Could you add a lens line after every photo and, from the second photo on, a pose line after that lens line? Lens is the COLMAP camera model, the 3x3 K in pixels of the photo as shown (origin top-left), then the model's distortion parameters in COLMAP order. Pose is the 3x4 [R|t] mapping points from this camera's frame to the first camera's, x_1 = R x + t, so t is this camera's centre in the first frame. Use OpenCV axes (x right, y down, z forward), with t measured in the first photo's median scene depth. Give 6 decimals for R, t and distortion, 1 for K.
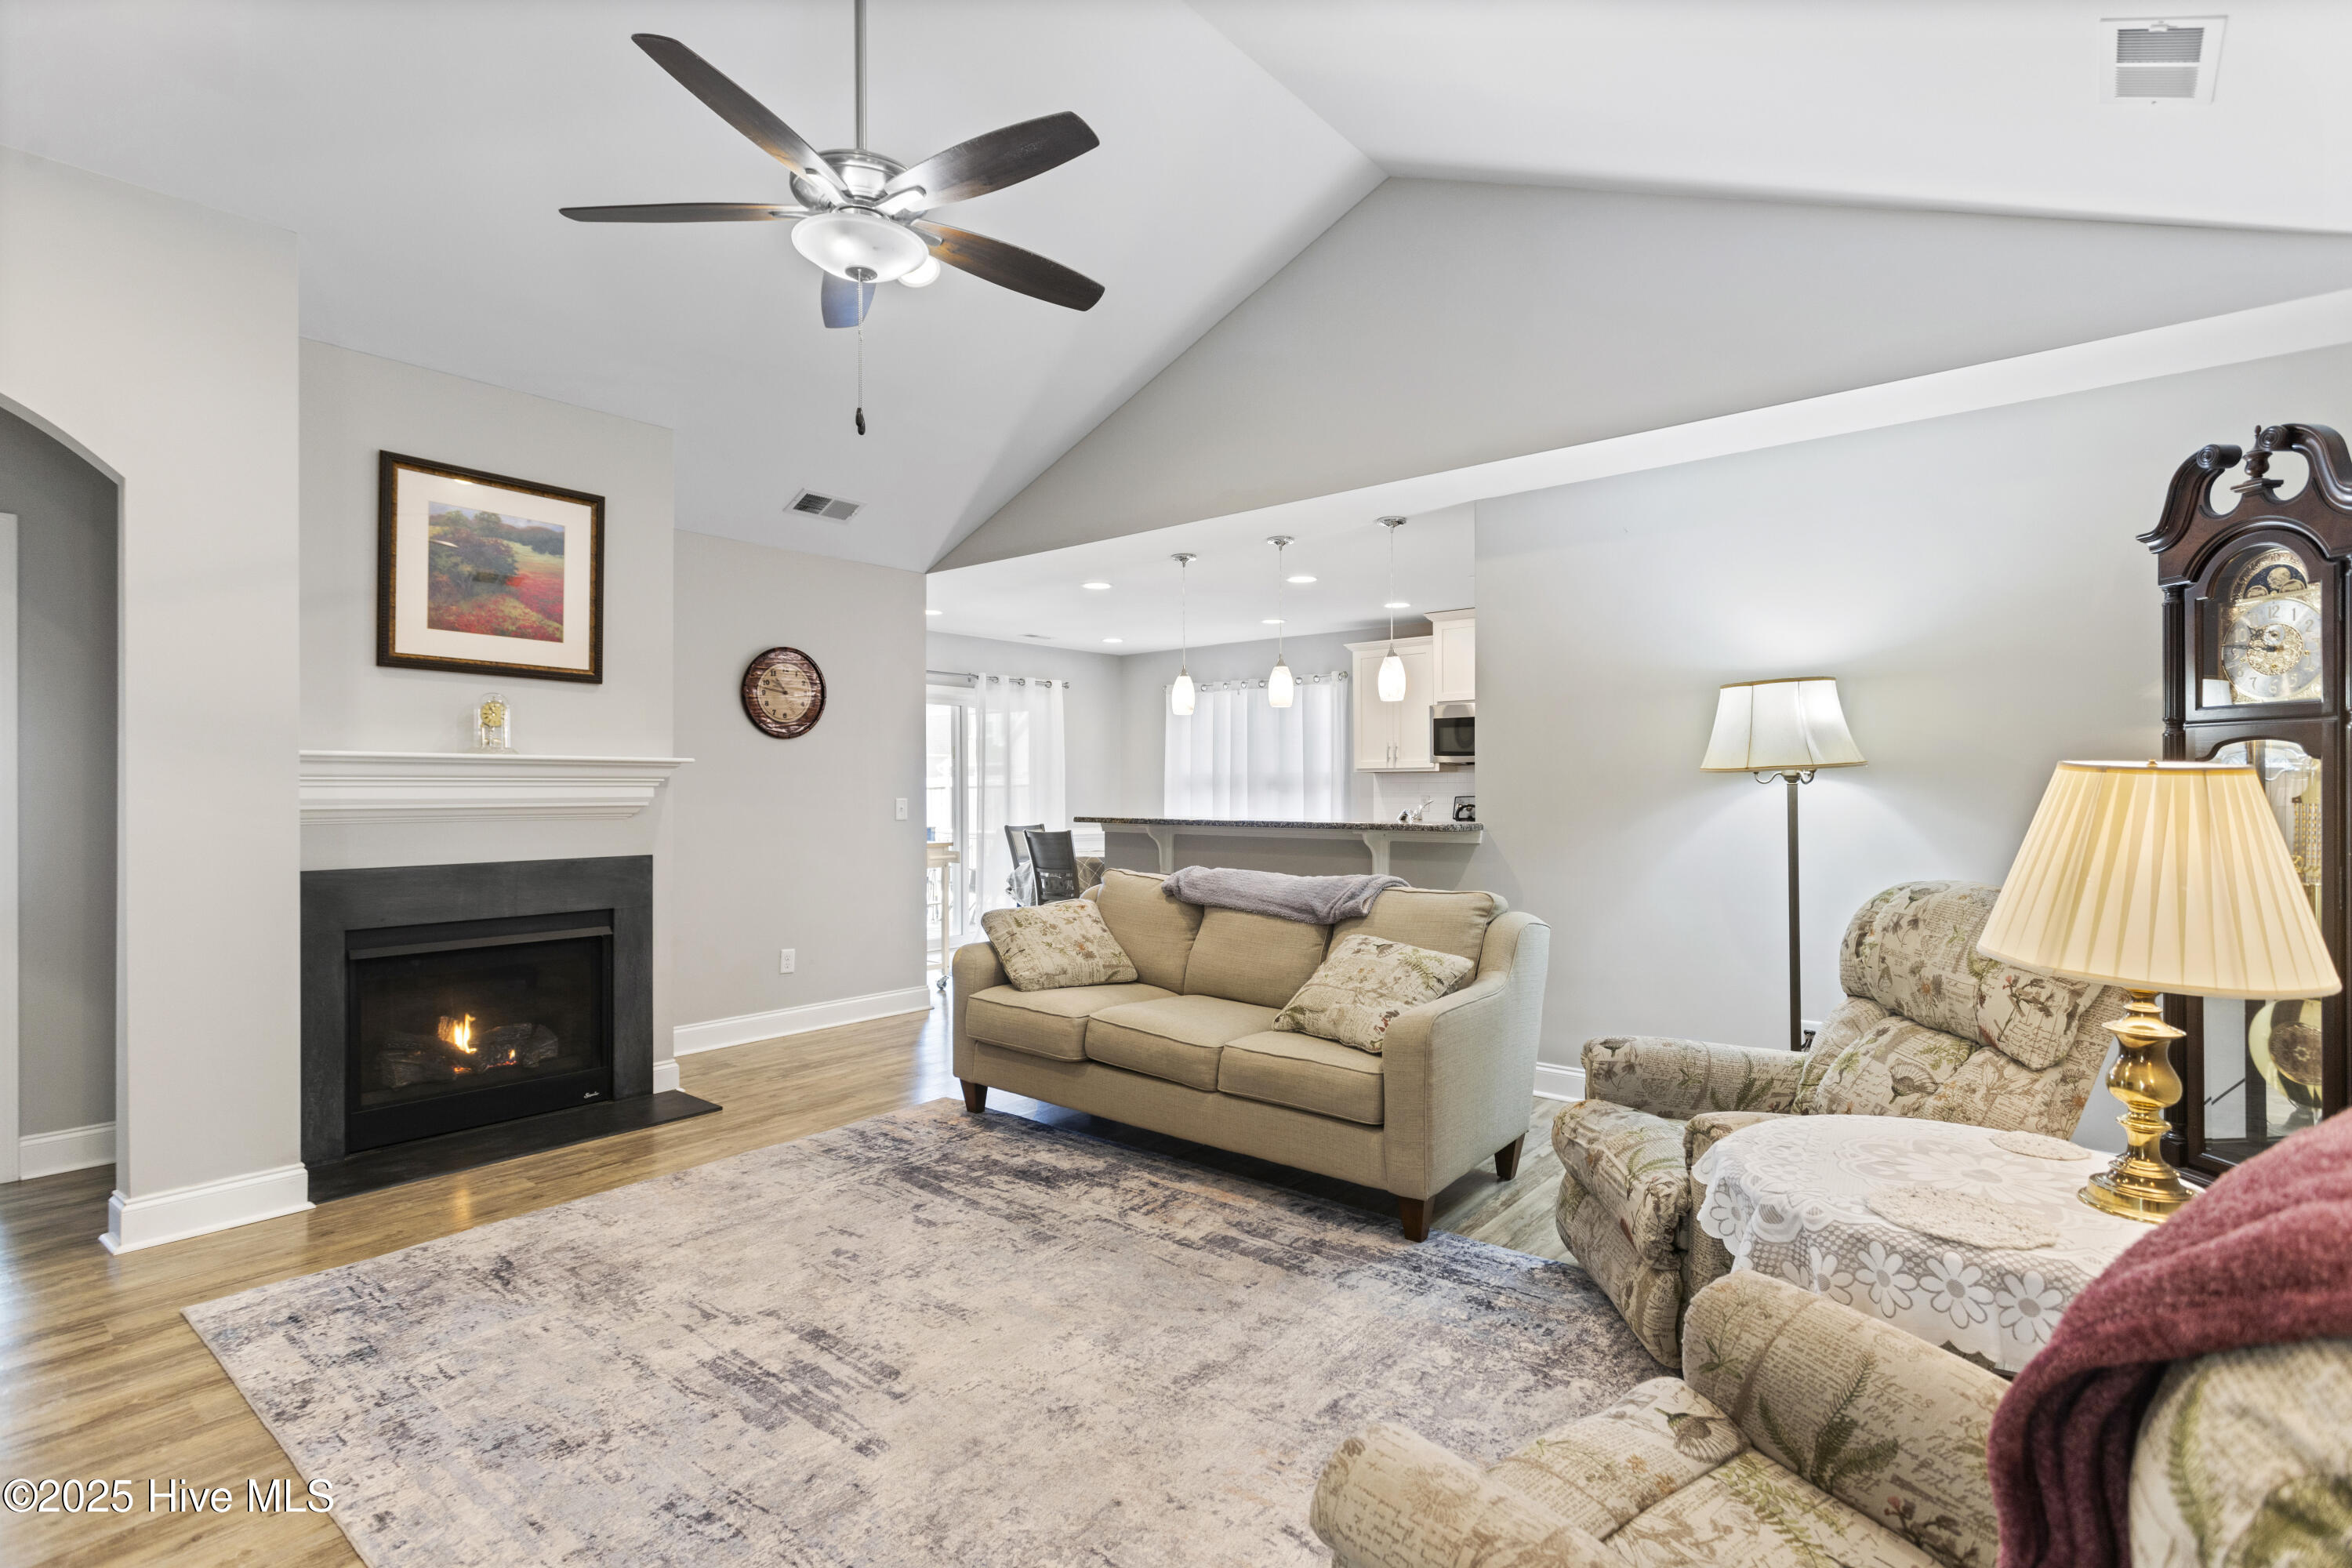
lens RADIAL K [[1111.6, 0, 1173.5], [0, 1111.6, 785.6], [0, 0, 1]] dist [0.002247, 0.000915]
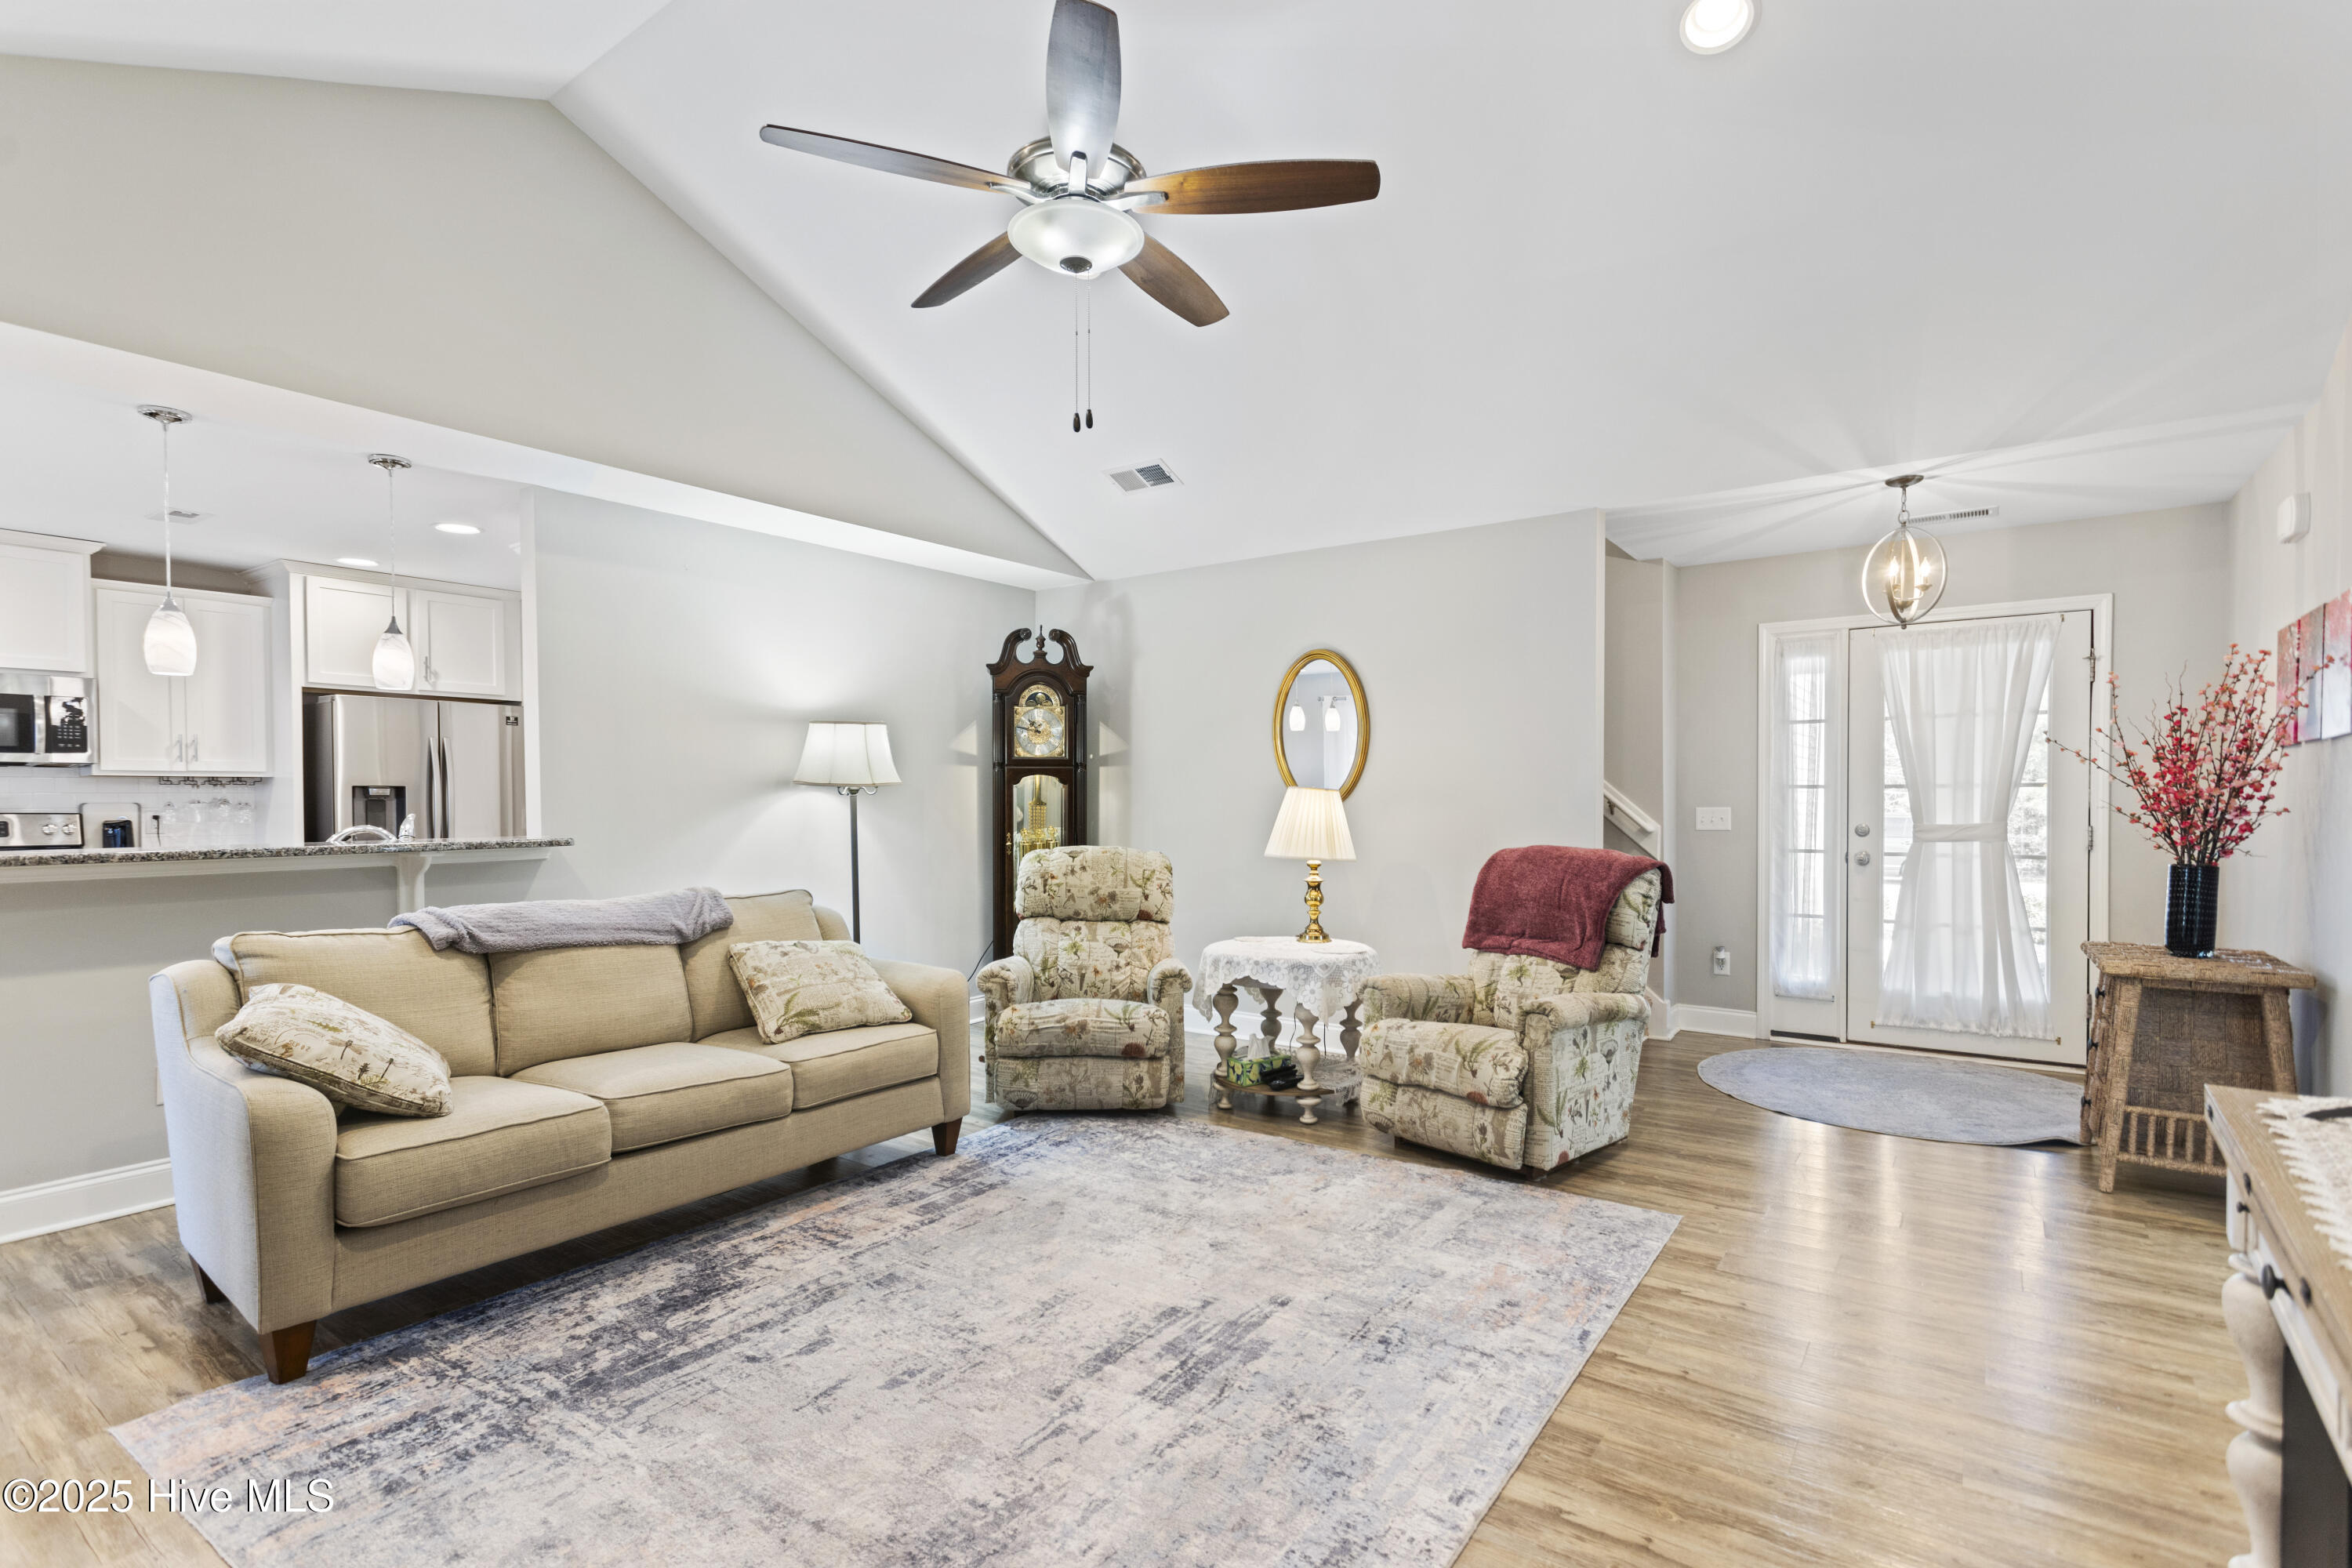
lens RADIAL K [[1119.0, 0, 1175.5], [0, 1119.0, 823.4], [0, 0, 1]] dist [0.004373, 0.000923]
pose [[-0.068657, -0.020818, 0.997423, -0.925443], [0.002250, 0.999776, 0.021022, 0.004260], [-0.997638, 0.003687, -0.068595, 0.717562]]
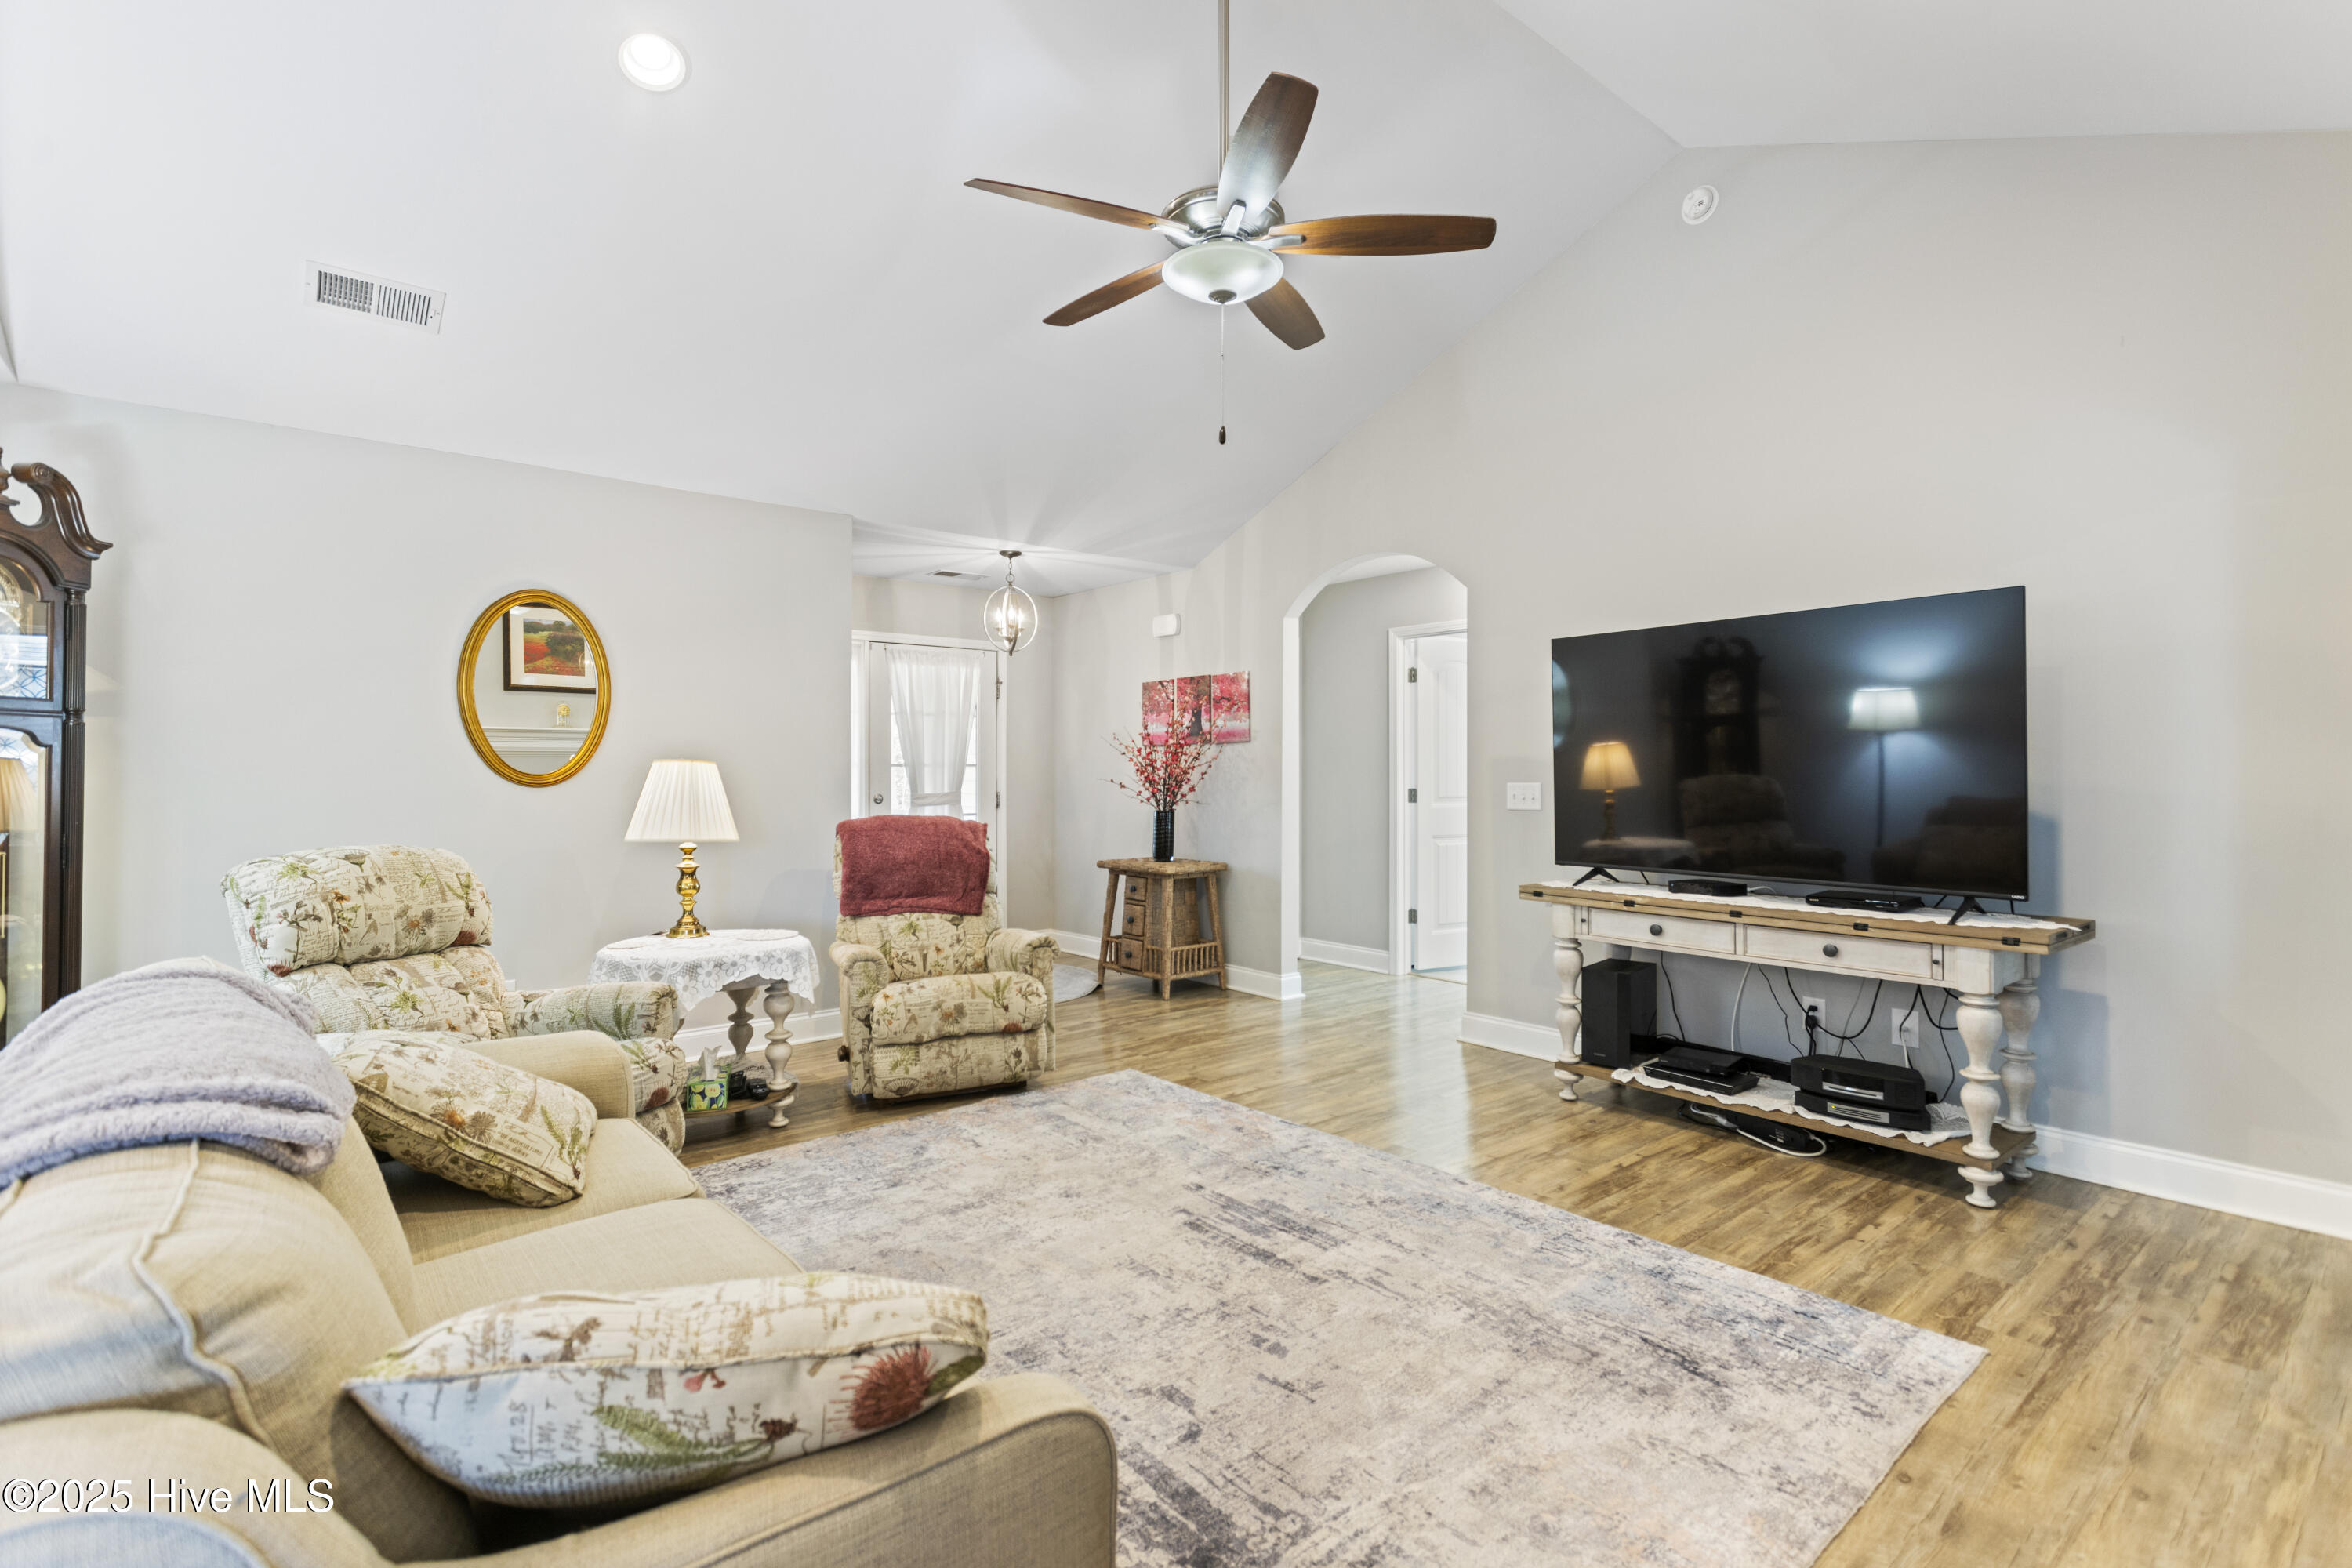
lens RADIAL K [[1102.0, 0, 1172.8], [0, 1102.0, 775.1], [0, 0, 1]] dist [0.000377, 0.000237]
pose [[-0.983542, 0.002215, 0.180667, -0.311004], [0.002295, 0.999997, 0.000234, 0.006183], [-0.180666, 0.000645, -0.983544, 1.506267]]
